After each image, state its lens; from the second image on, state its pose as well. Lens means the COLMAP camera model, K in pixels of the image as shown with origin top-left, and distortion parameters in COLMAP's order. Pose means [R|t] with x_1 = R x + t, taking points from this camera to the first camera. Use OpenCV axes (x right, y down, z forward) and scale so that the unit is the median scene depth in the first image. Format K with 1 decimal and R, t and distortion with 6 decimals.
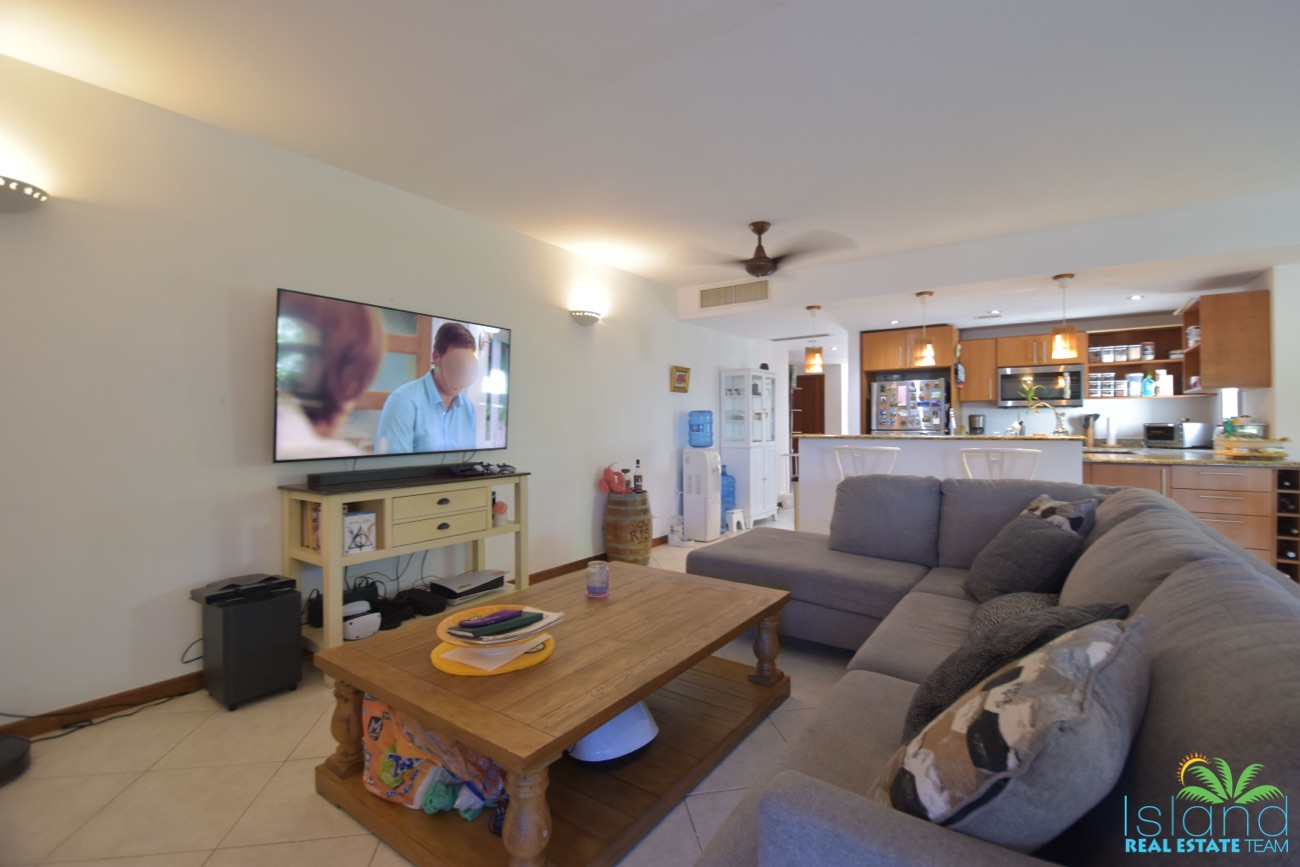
lens RADIAL K [[567.8, 0, 665.1], [0, 567.8, 422.7], [0, 0, 1]] dist [0.010991, -0.020125]
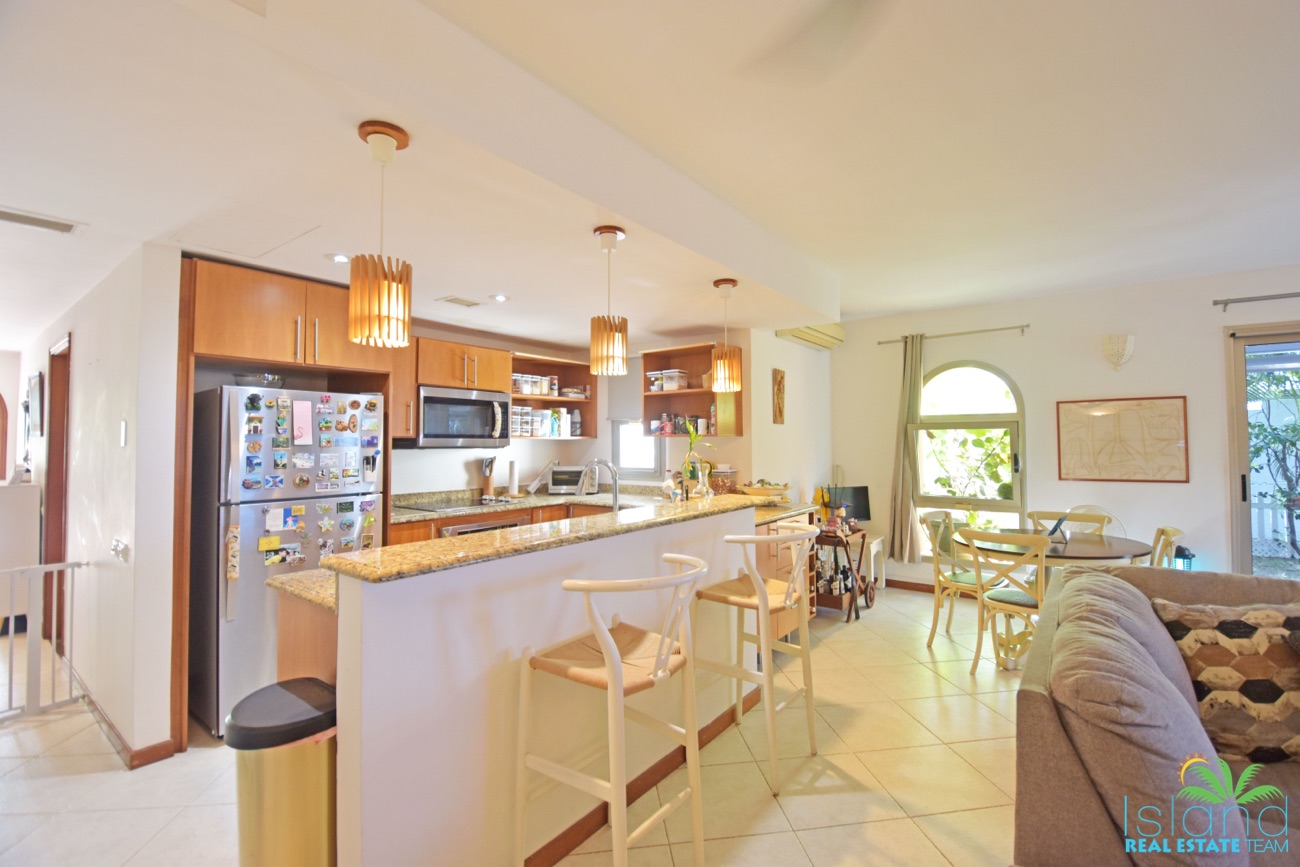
lens RADIAL K [[571.5, 0, 660.9], [0, 571.5, 427.0], [0, 0, 1]] dist [-0.001567, -0.000138]
pose [[0.037819, 0.032559, 0.998754, -0.033857], [0.002182, 0.999464, -0.032665, -0.031905], [-0.999282, 0.003415, 0.037728, 0.777677]]
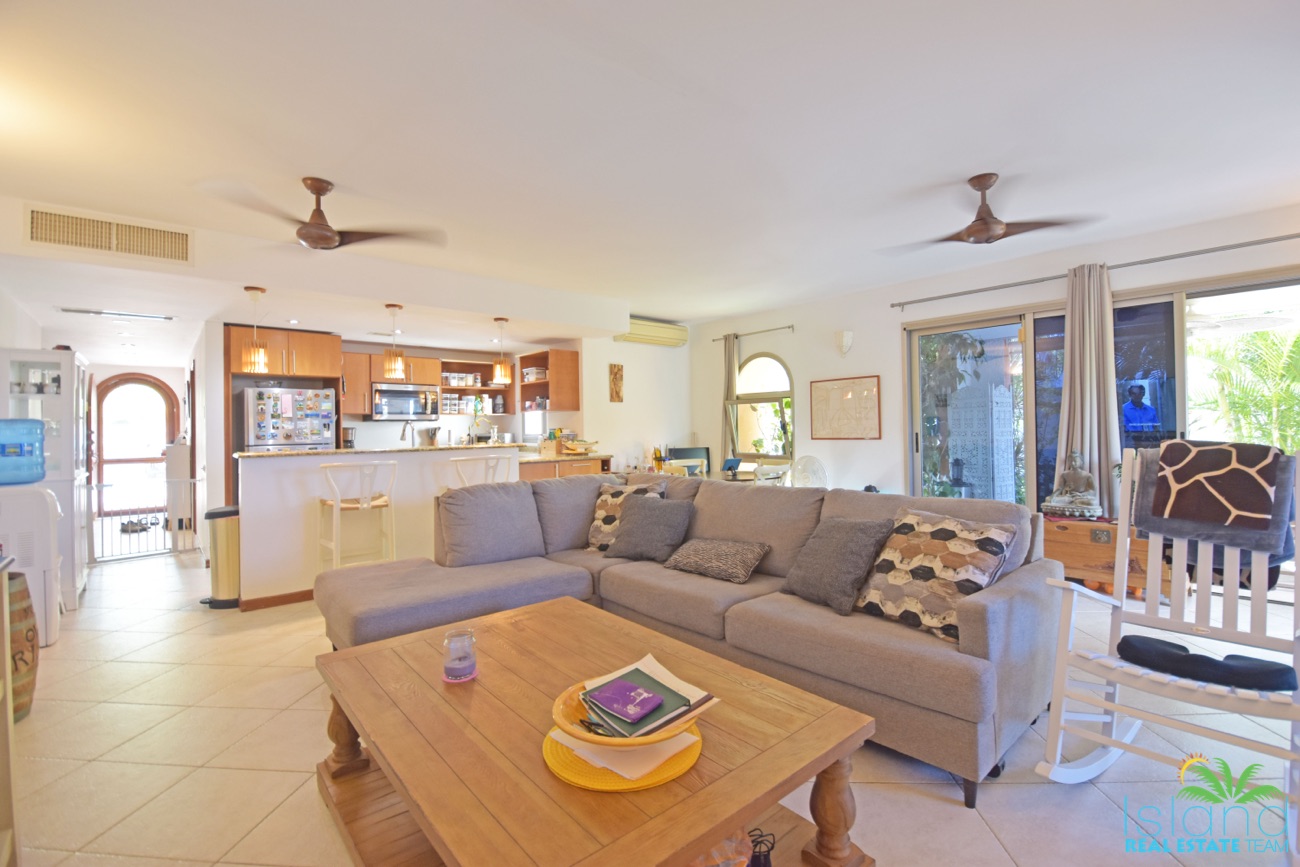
lens RADIAL K [[571.5, 0, 660.9], [0, 571.5, 427.0], [0, 0, 1]] dist [-0.001567, -0.000138]
pose [[0.240139, 0.003239, 0.970733, -0.336332], [0.012027, 0.999908, -0.006312, -0.002196], [-0.970664, 0.013190, 0.240078, 0.254848]]
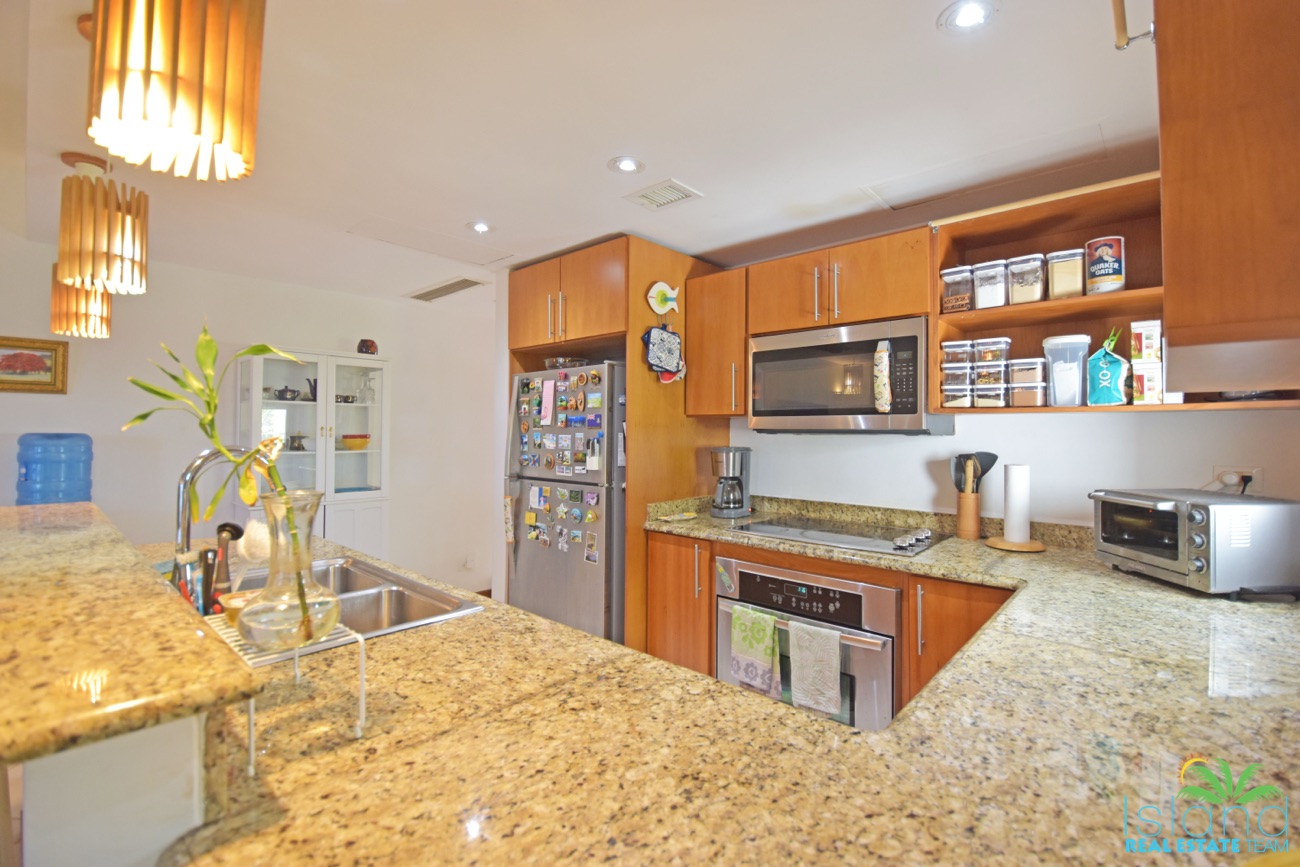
lens RADIAL K [[571.5, 0, 660.9], [0, 571.5, 427.0], [0, 0, 1]] dist [-0.001567, -0.000138]
pose [[0.992410, 0.008856, -0.122655, 0.626769], [-0.009774, 0.999929, -0.006880, -0.029410], [0.122586, 0.008027, 0.992425, 0.631819]]
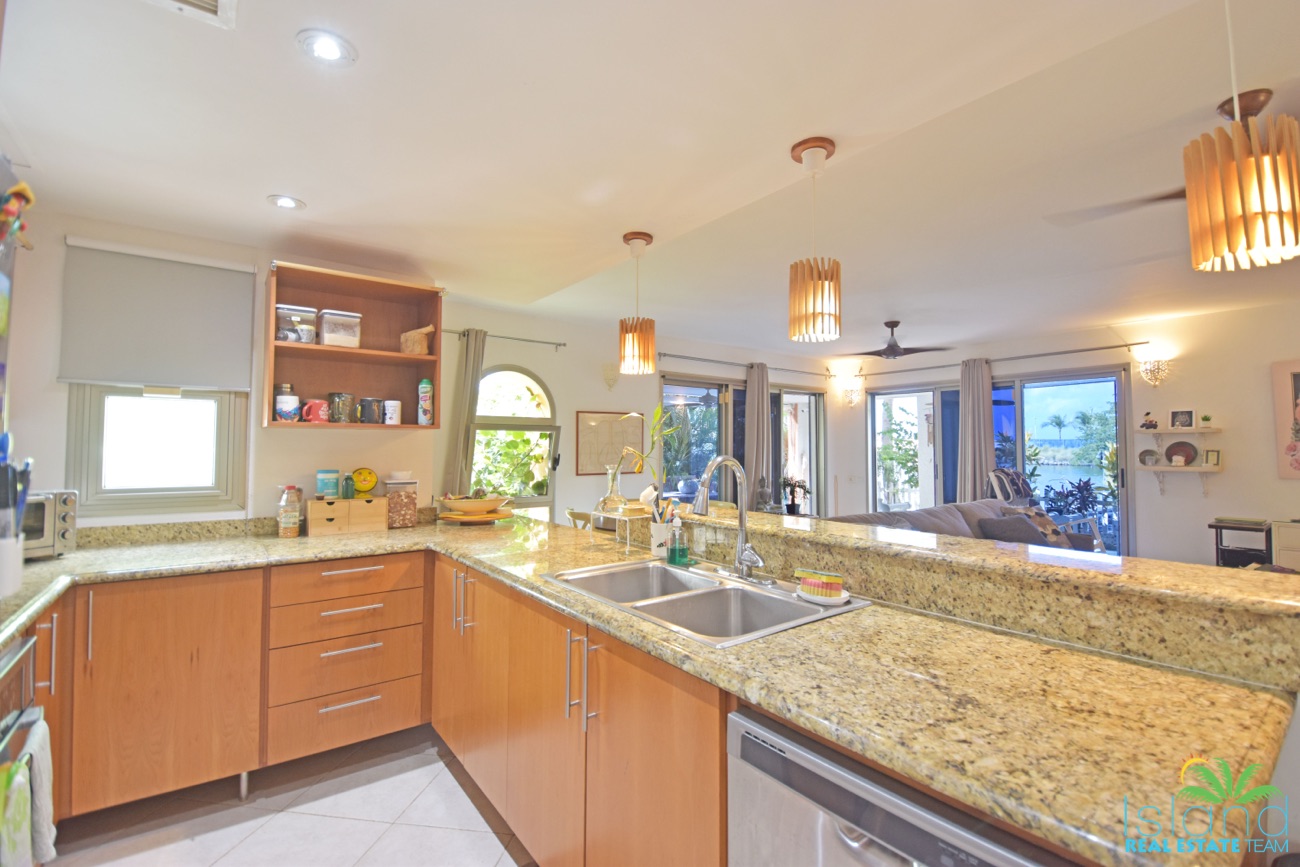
lens RADIAL K [[571.5, 0, 660.9], [0, 571.5, 427.0], [0, 0, 1]] dist [-0.001567, -0.000138]
pose [[-0.953154, 0.016402, 0.302040, 0.369421], [0.004330, 0.999166, -0.040596, -0.025079], [-0.302454, -0.037387, -0.952431, 1.140565]]
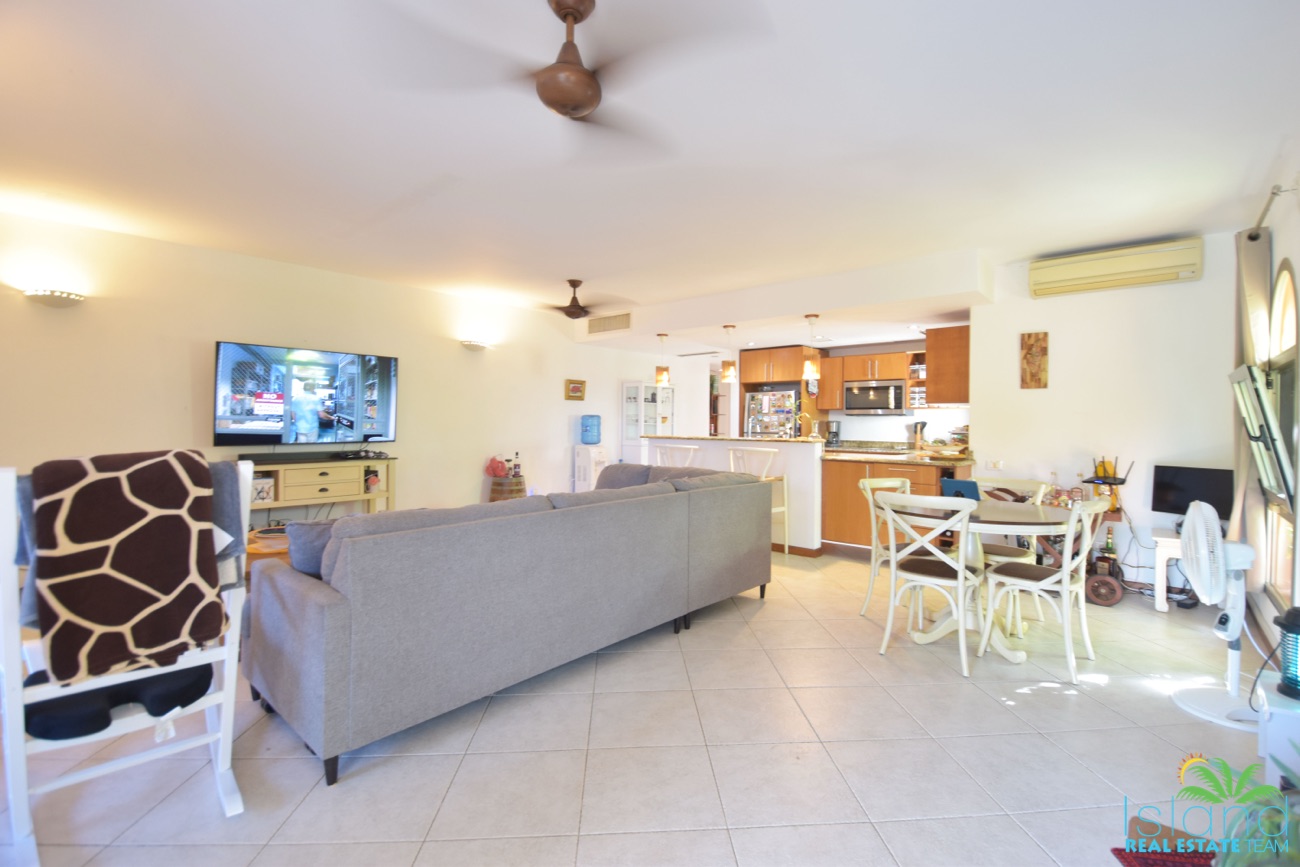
lens RADIAL K [[567.8, 0, 665.1], [0, 567.8, 422.7], [0, 0, 1]] dist [0.010991, -0.020125]
pose [[0.993681, 0.013193, -0.111460, 0.380578], [-0.013141, 0.999913, 0.001197, -0.008296], [0.111466, 0.000275, 0.993768, -0.237279]]
